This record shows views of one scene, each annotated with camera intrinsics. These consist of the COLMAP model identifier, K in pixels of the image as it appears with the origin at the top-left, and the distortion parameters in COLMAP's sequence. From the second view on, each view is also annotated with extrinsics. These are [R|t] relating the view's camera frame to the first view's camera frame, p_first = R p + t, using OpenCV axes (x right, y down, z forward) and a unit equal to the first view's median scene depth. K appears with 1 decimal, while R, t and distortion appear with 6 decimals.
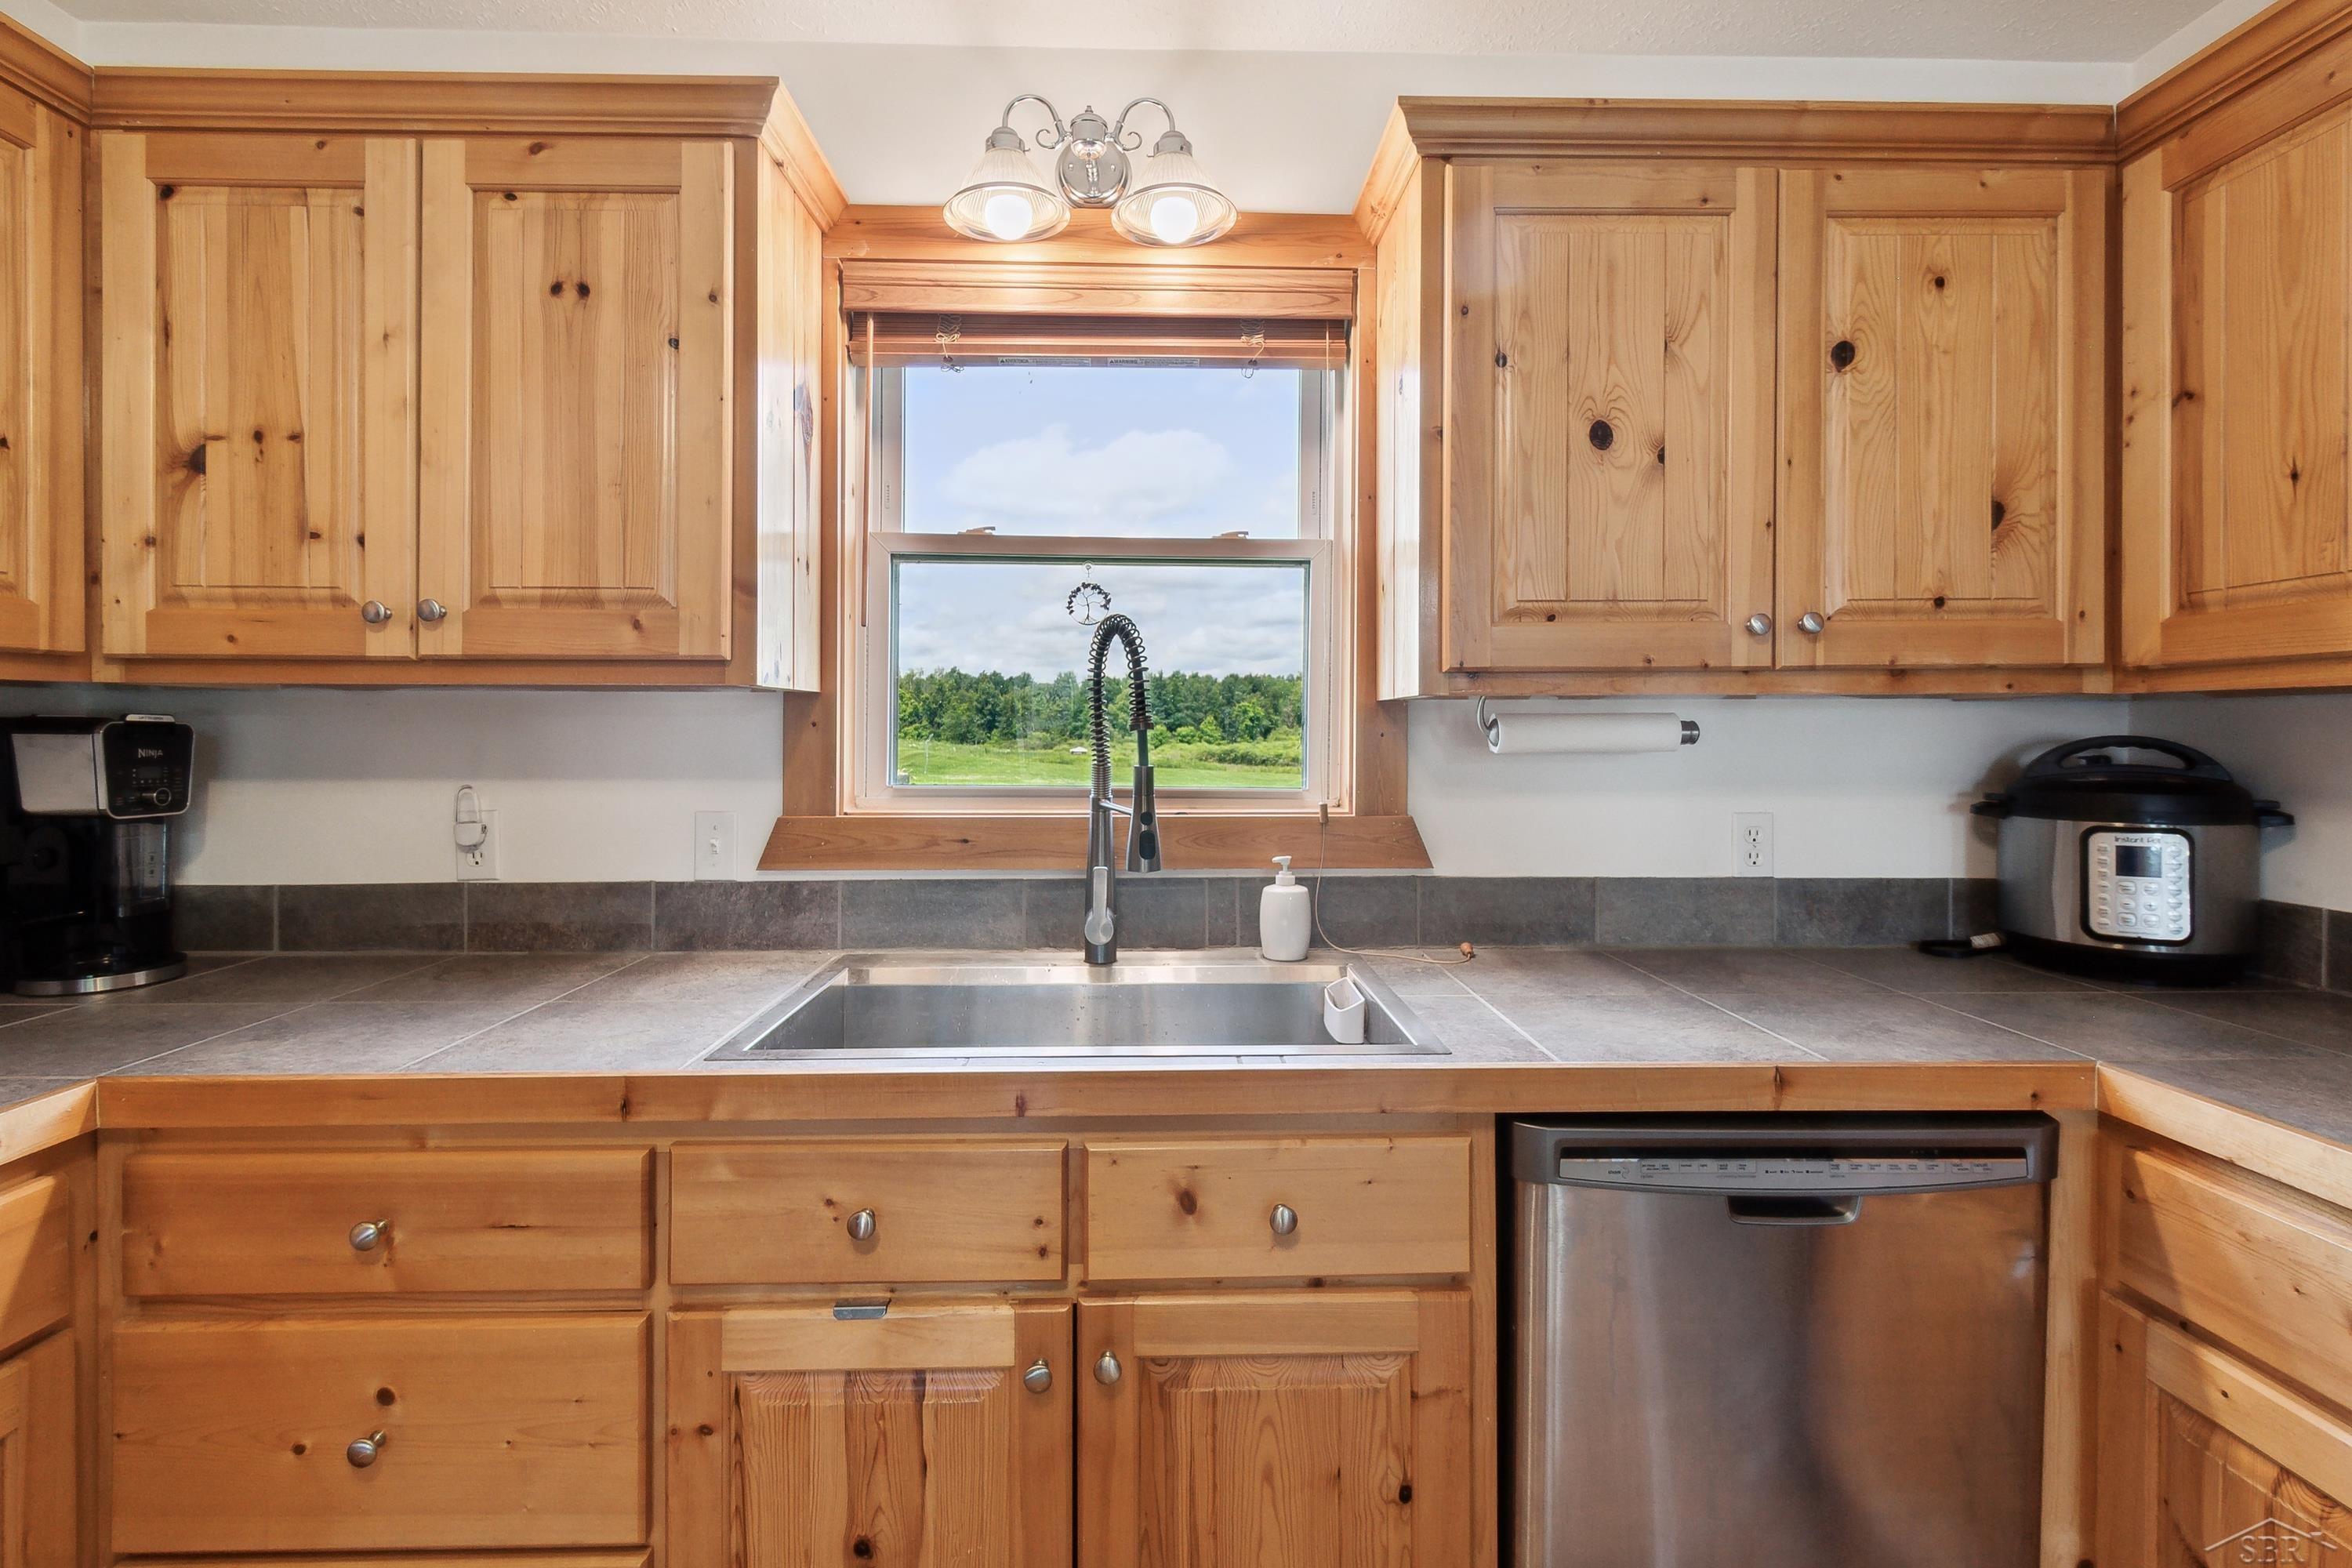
lens RADIAL K [[1044.3, 0, 1170.9], [0, 1044.3, 727.2], [0, 0, 1]] dist [0.002785, -0.000481]
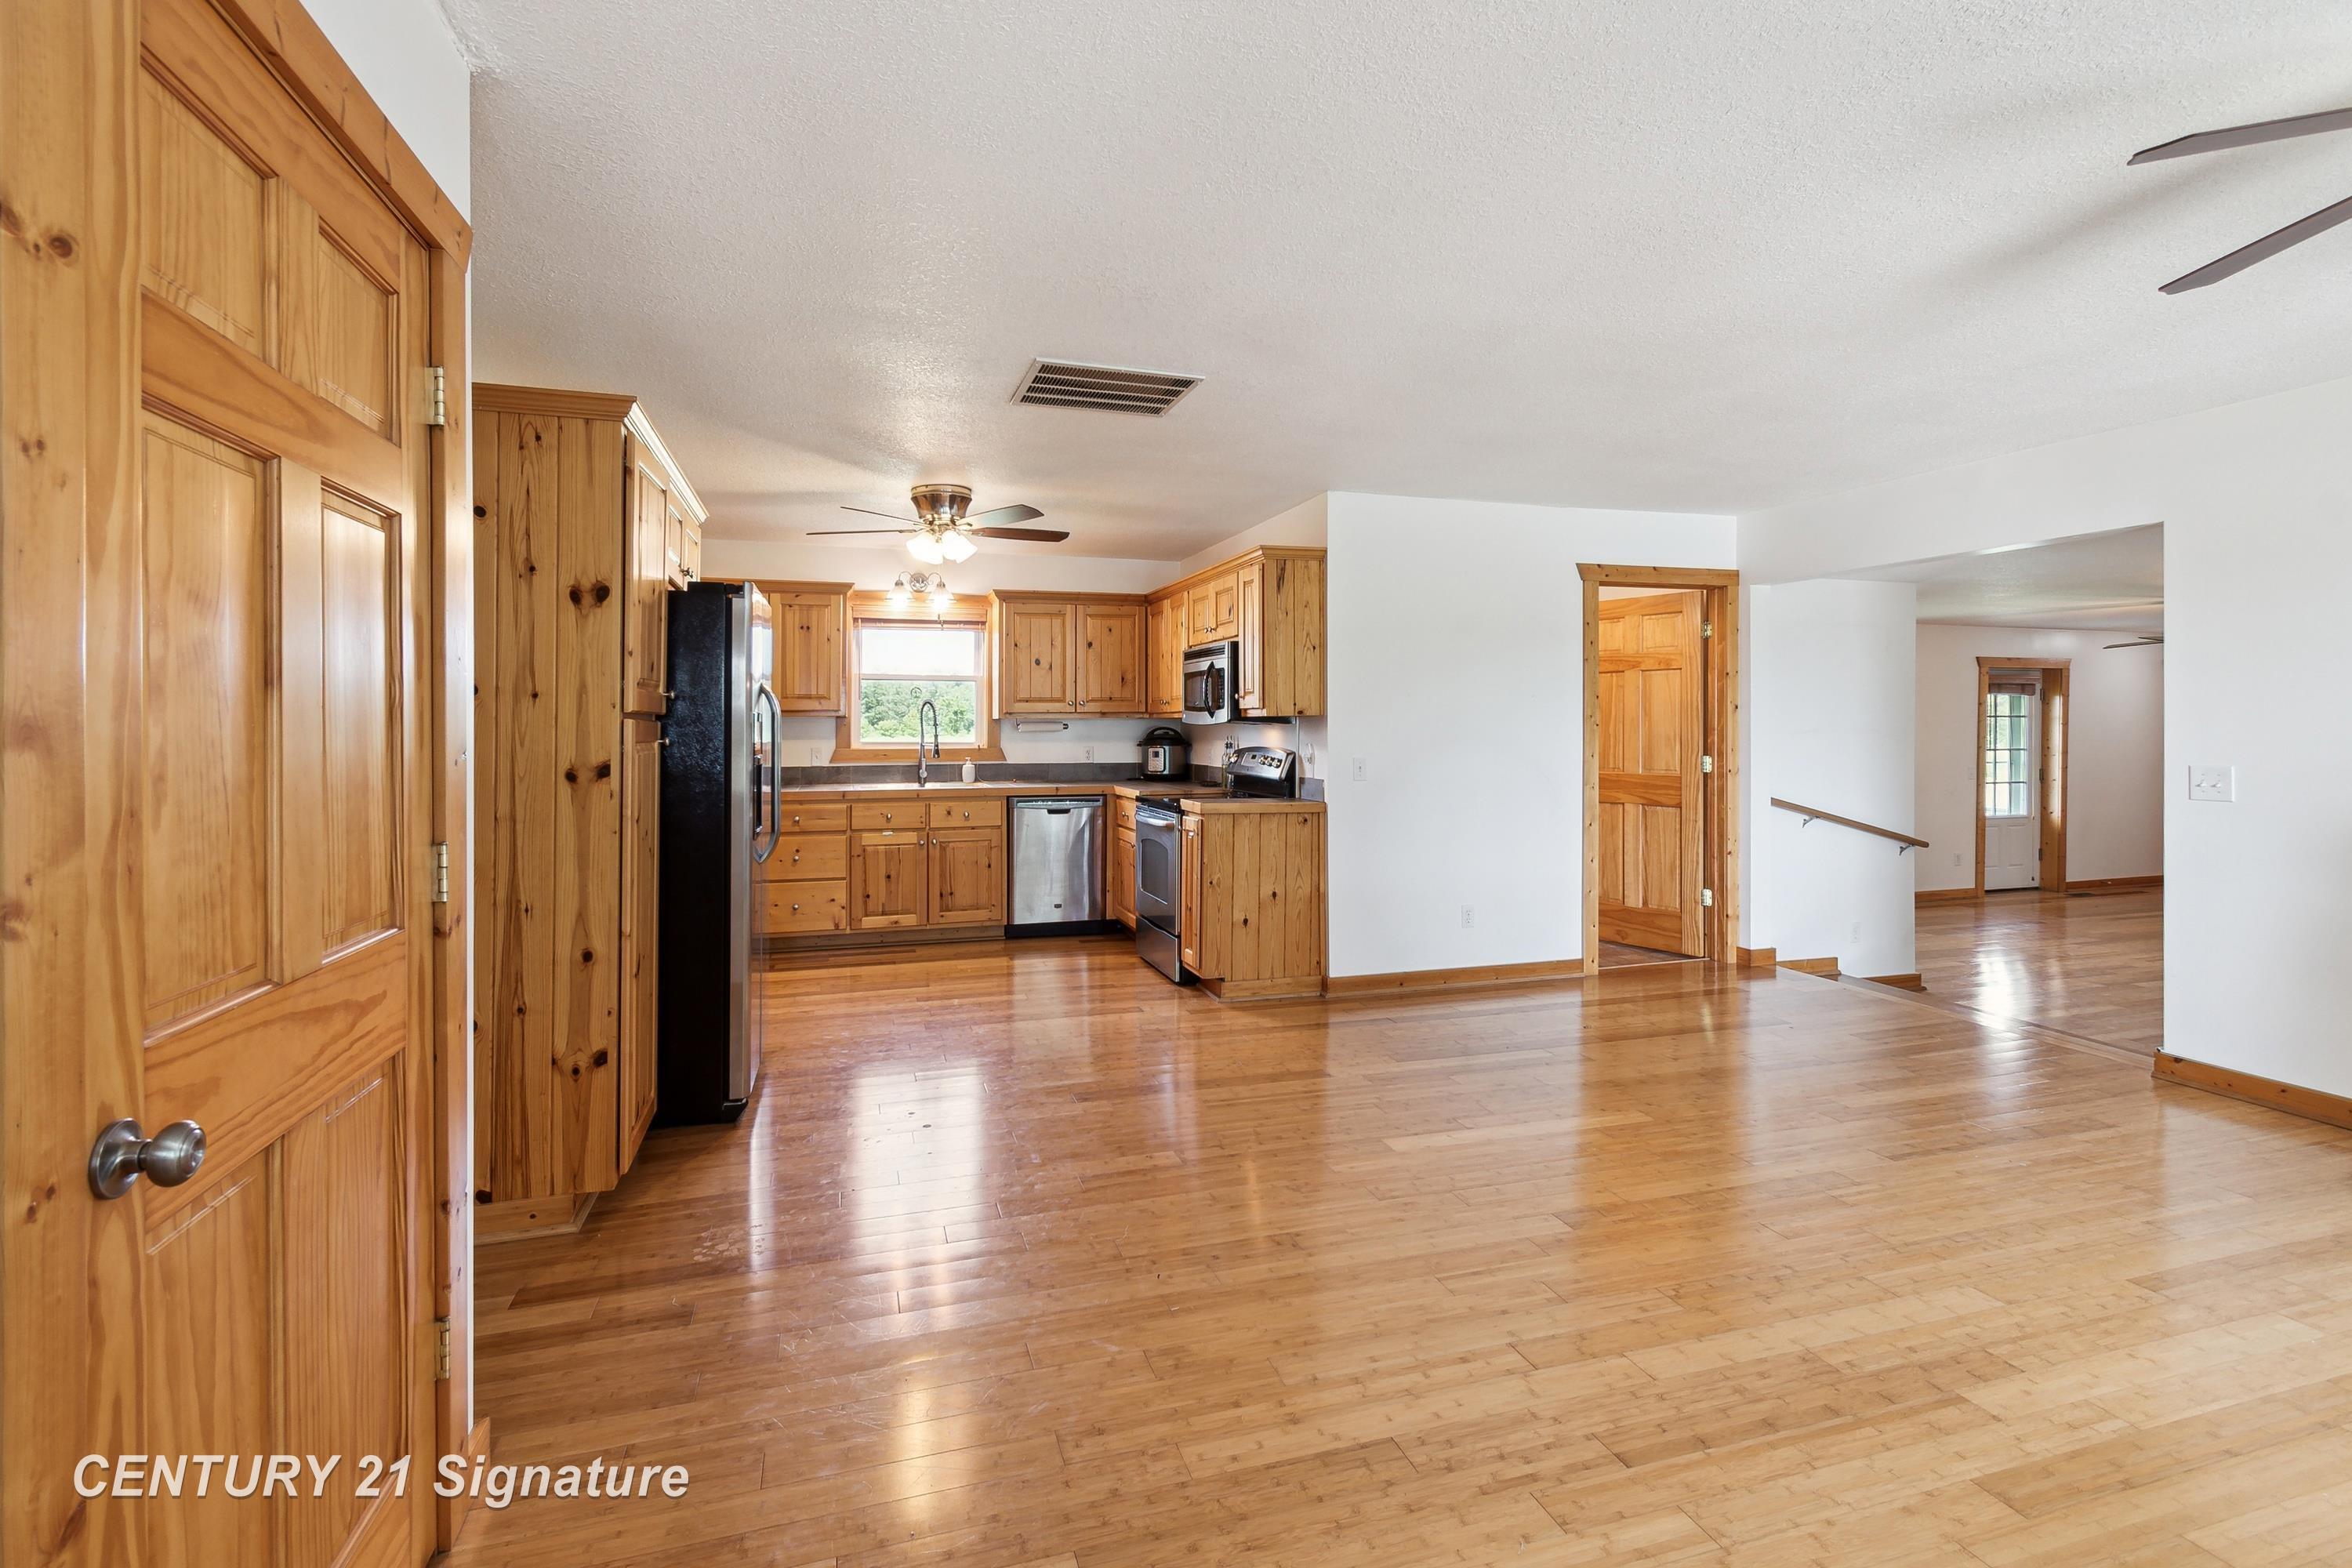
lens RADIAL K [[1044.3, 0, 1155.5], [0, 1044.3, 720.2], [0, 0, 1]] dist [0.002785, -0.000481]
pose [[0.965583, -0.002468, 0.260084, -0.276494], [0.002632, 0.999996, -0.000286, -0.020514], [-0.260083, 0.000960, 0.965586, -3.497227]]
